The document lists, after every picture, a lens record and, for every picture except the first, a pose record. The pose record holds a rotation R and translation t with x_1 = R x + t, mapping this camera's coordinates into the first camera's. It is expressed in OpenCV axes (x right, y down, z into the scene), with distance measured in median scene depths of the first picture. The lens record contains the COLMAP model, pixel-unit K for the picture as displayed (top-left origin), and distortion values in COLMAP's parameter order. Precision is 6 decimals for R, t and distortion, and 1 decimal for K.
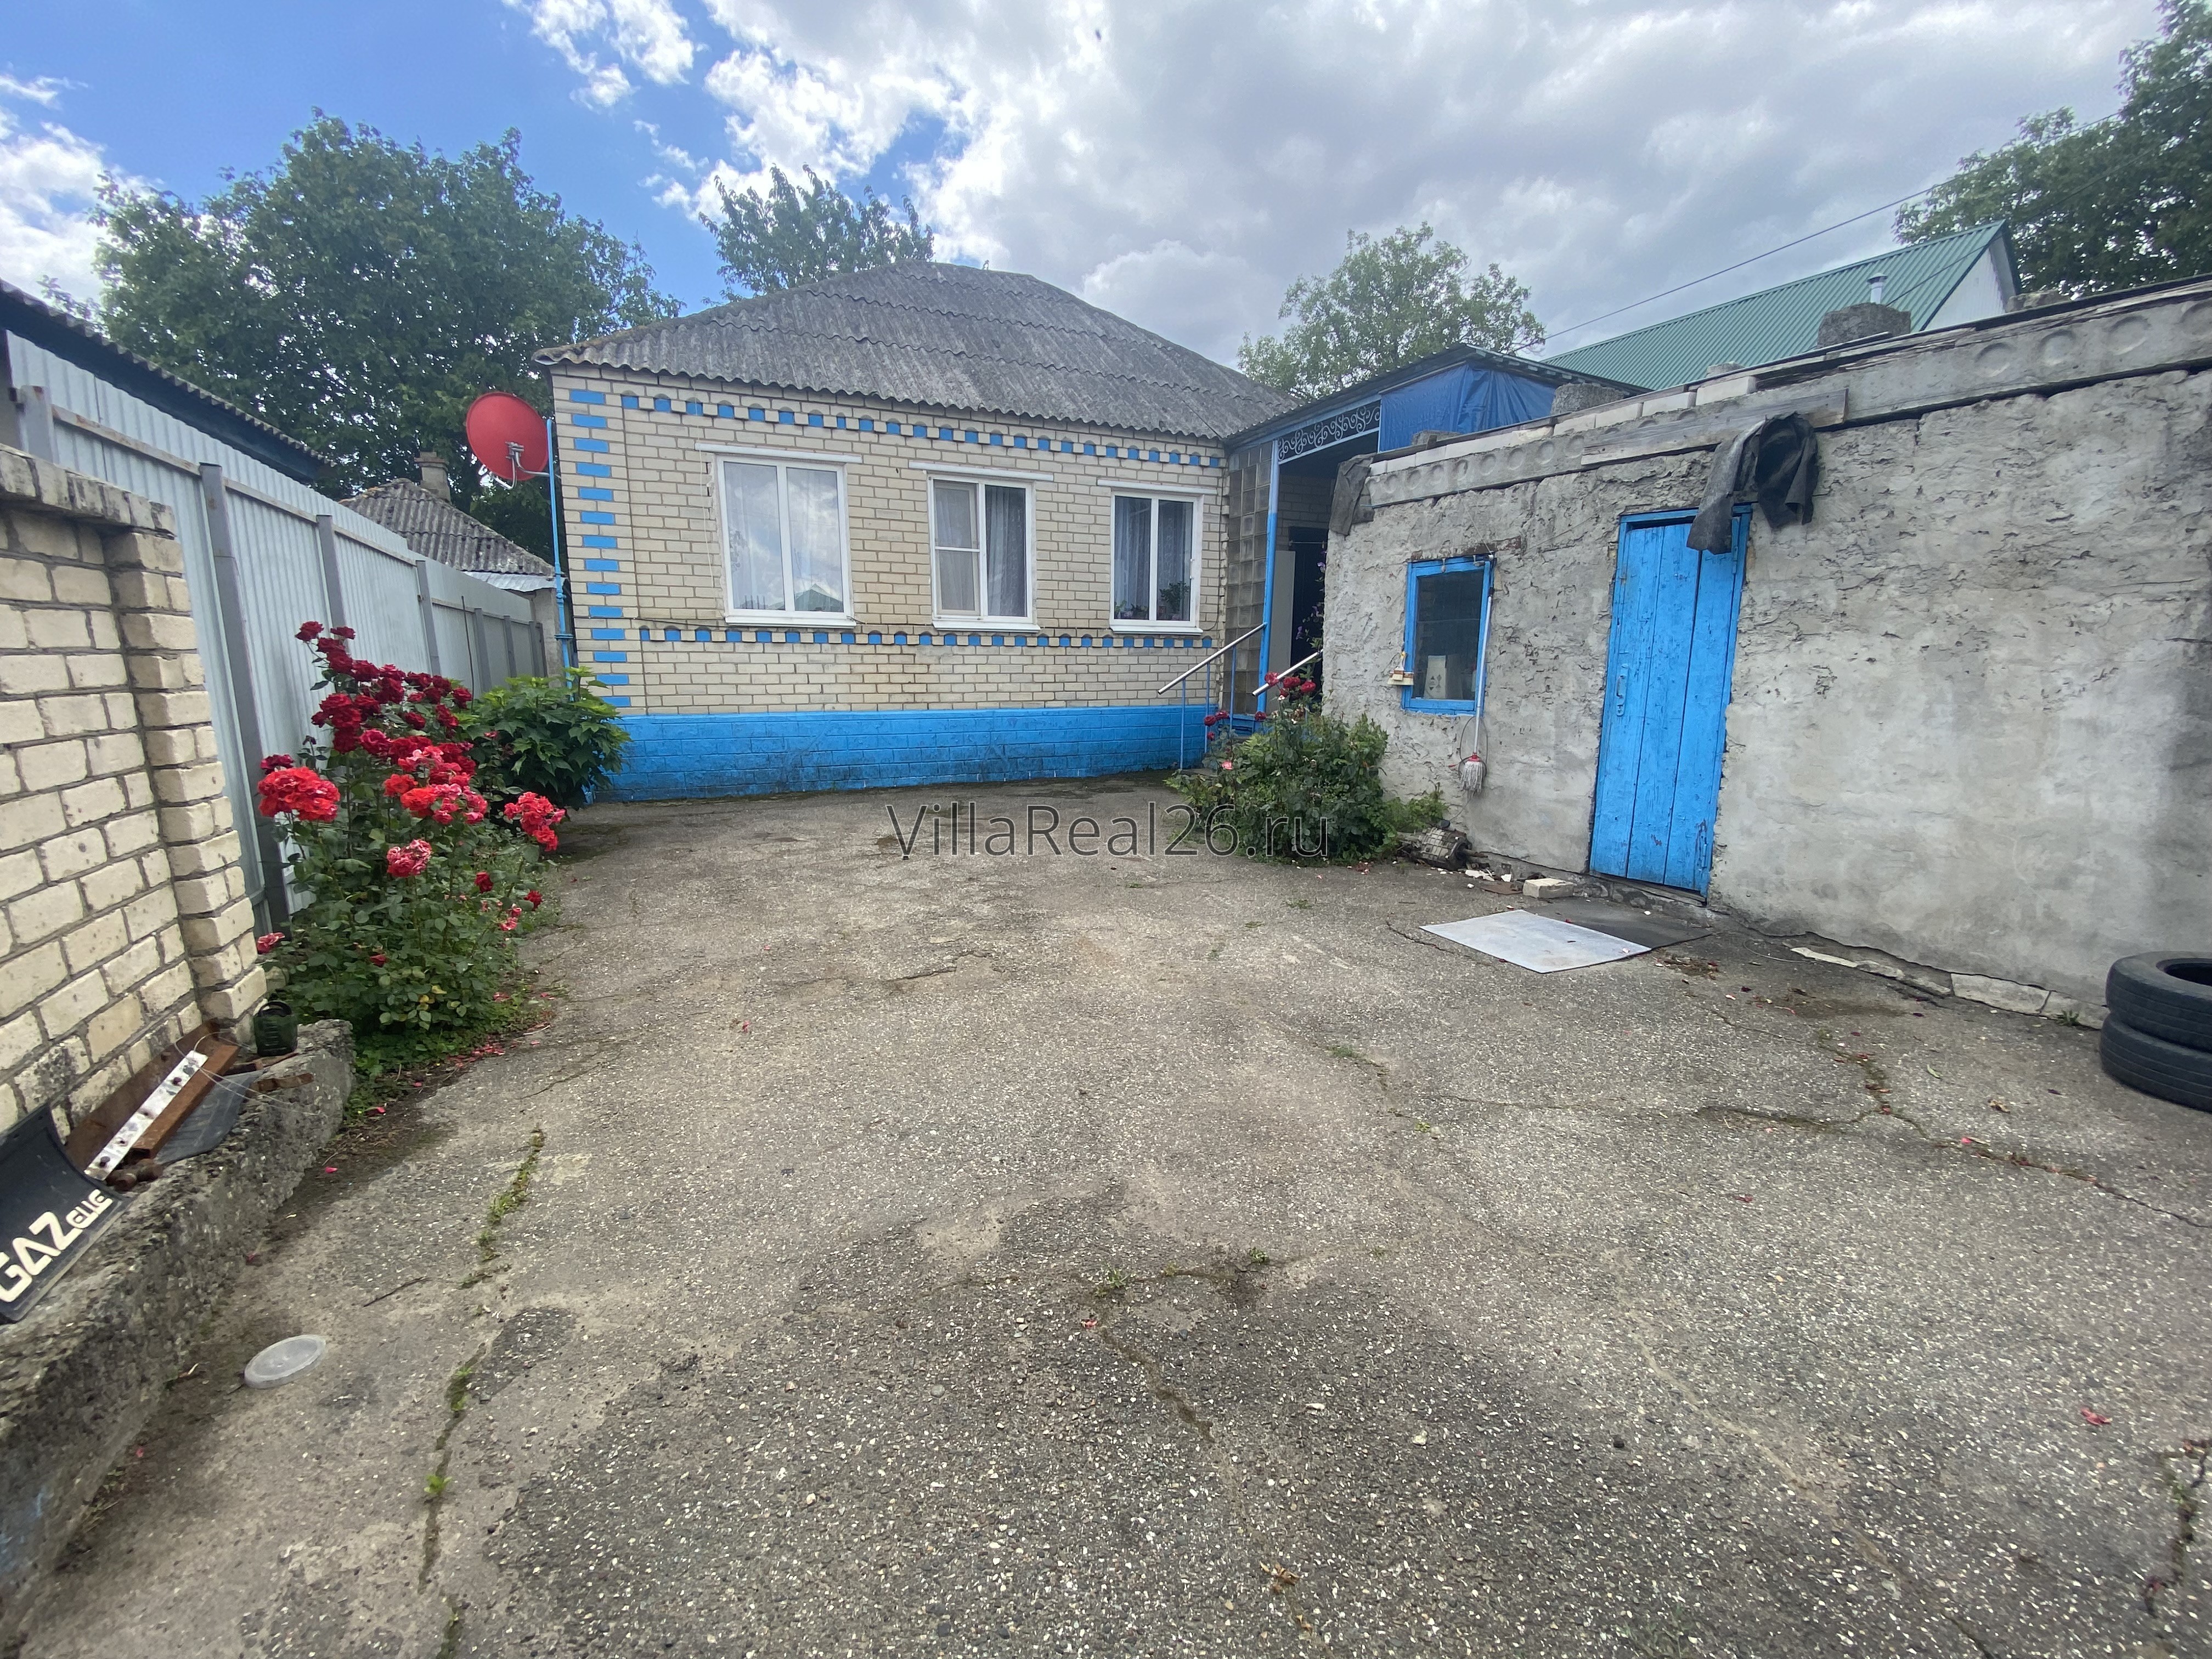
lens RADIAL K [[904.1, 0, 1108.9], [0, 904.1, 831.2], [0, 0, 1]] dist [0.023185, -0.021099]
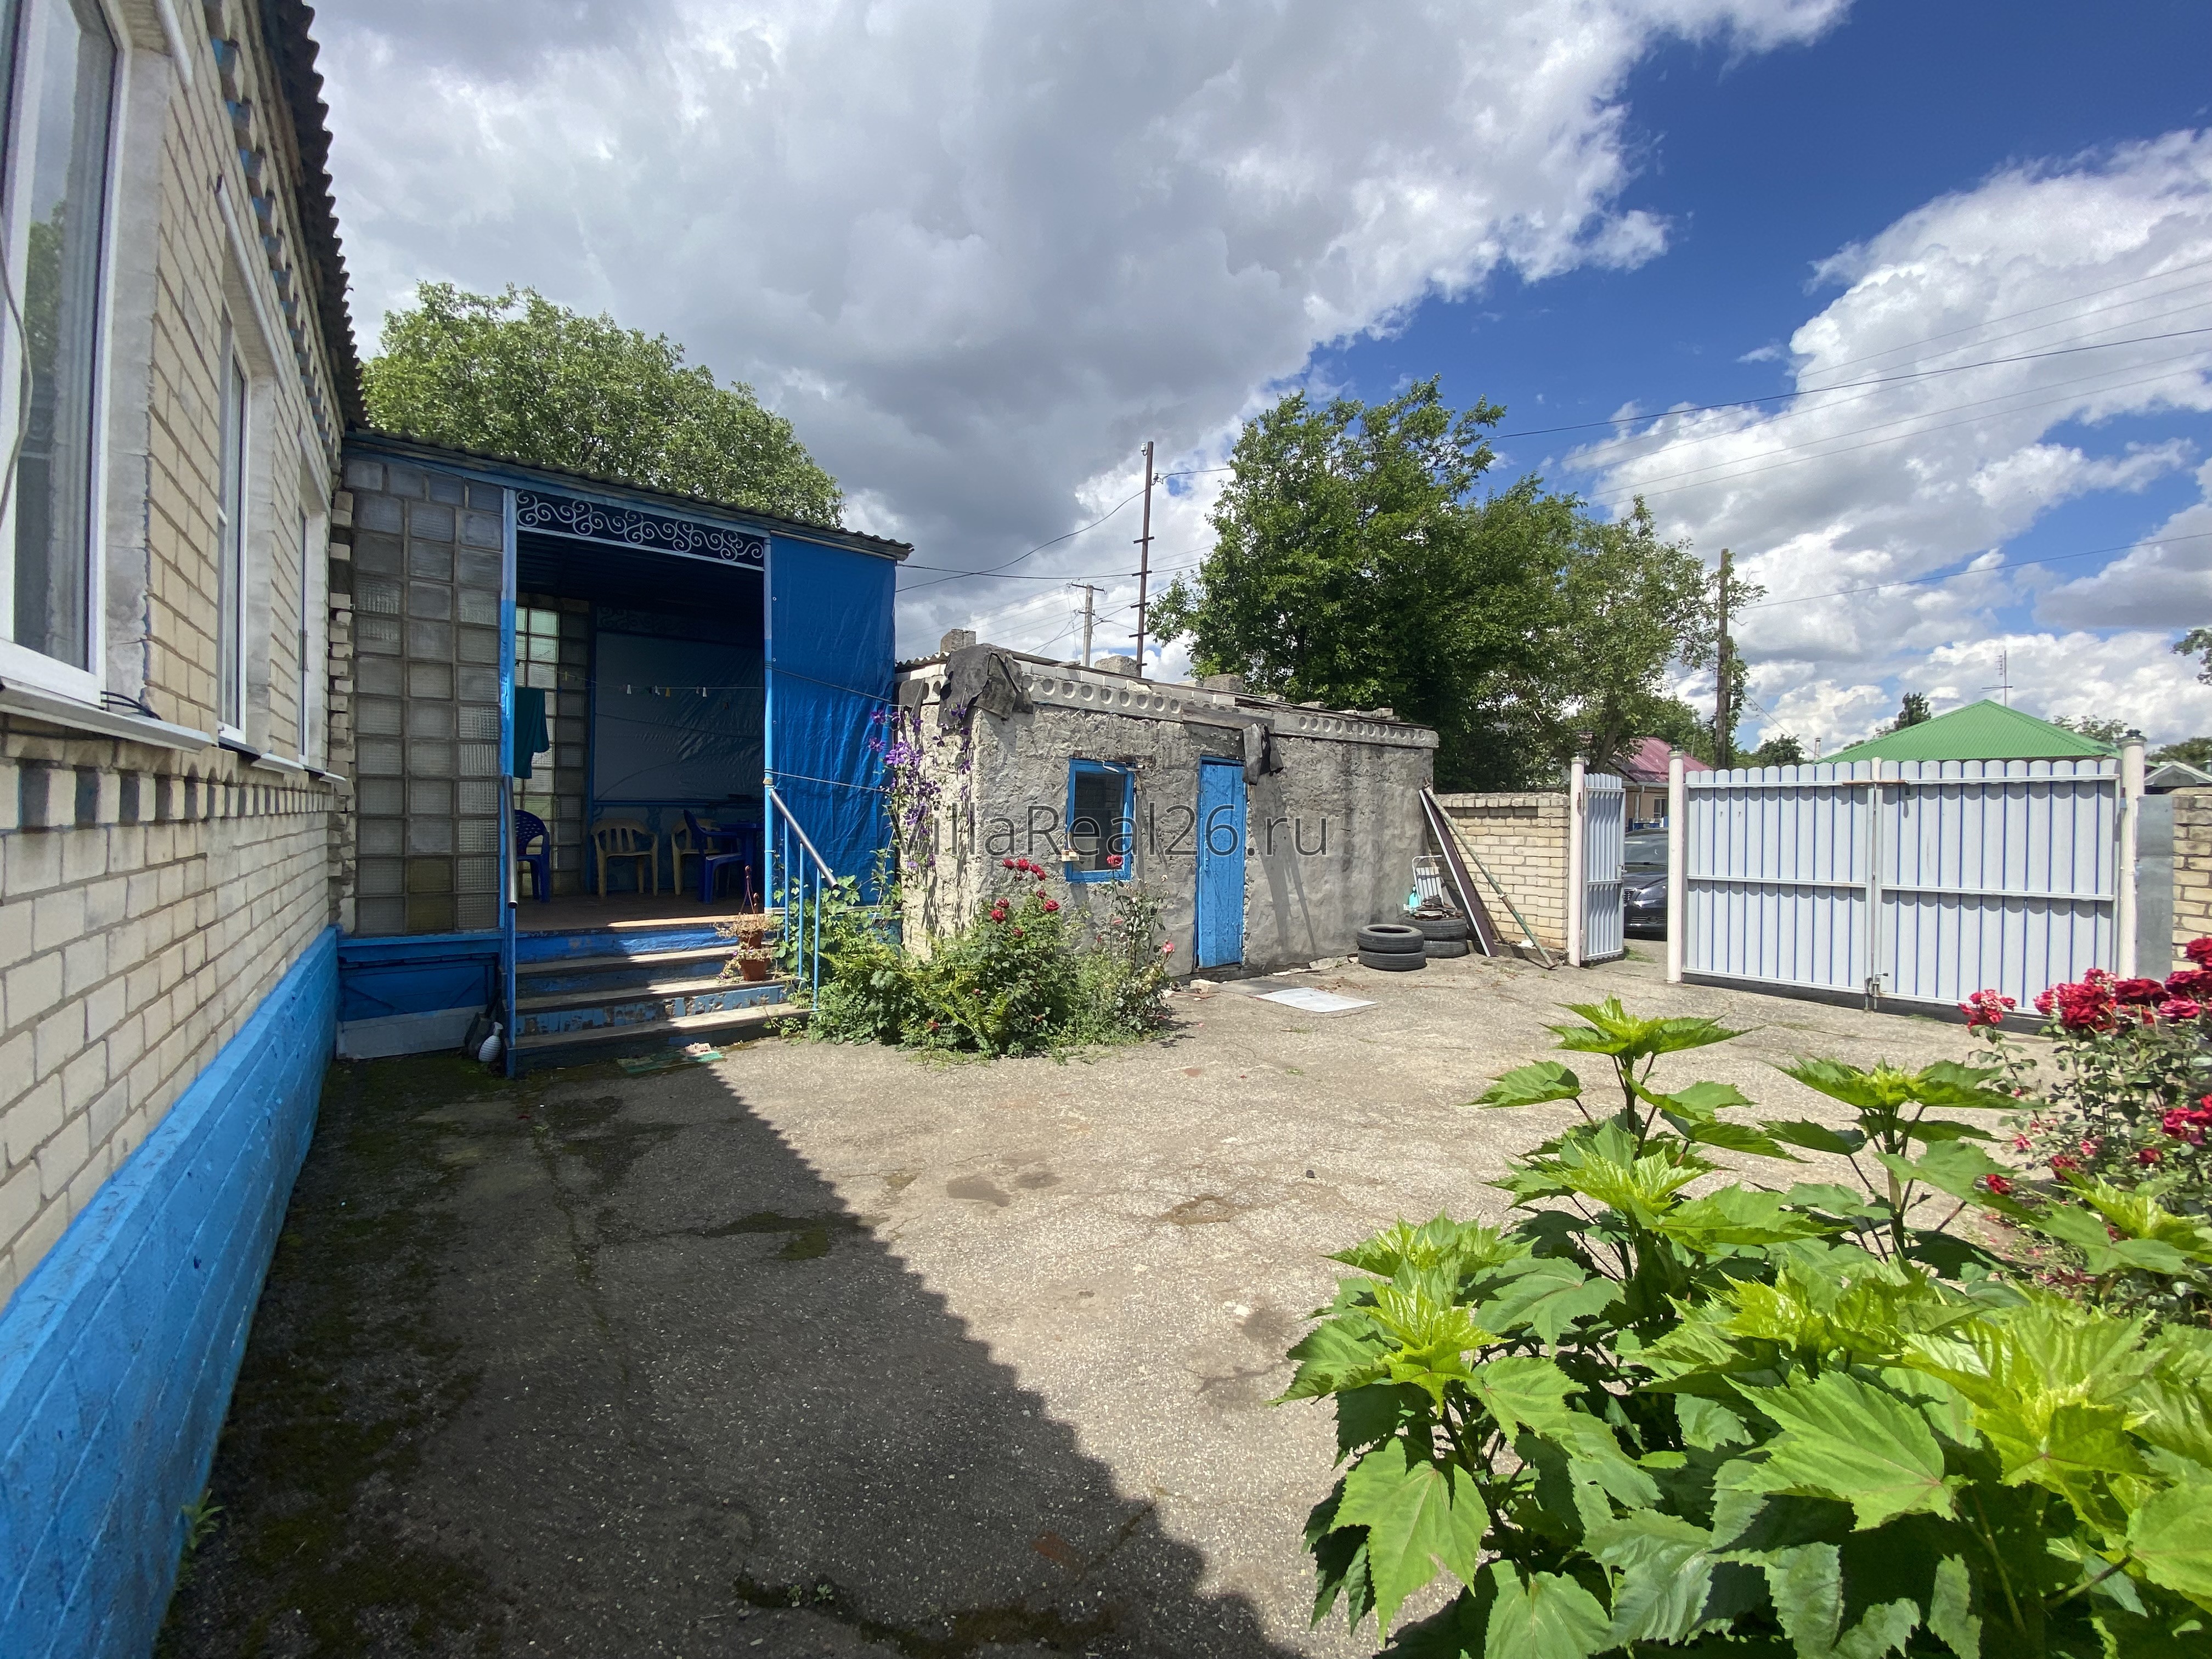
lens RADIAL K [[904.1, 0, 1108.9], [0, 904.1, 831.2], [0, 0, 1]] dist [0.023185, -0.021099]
pose [[-0.220647, -0.025508, 0.975020, -0.911917], [0.162595, 0.984708, 0.062557, -0.303181], [-0.961706, 0.172336, -0.213125, 1.373566]]
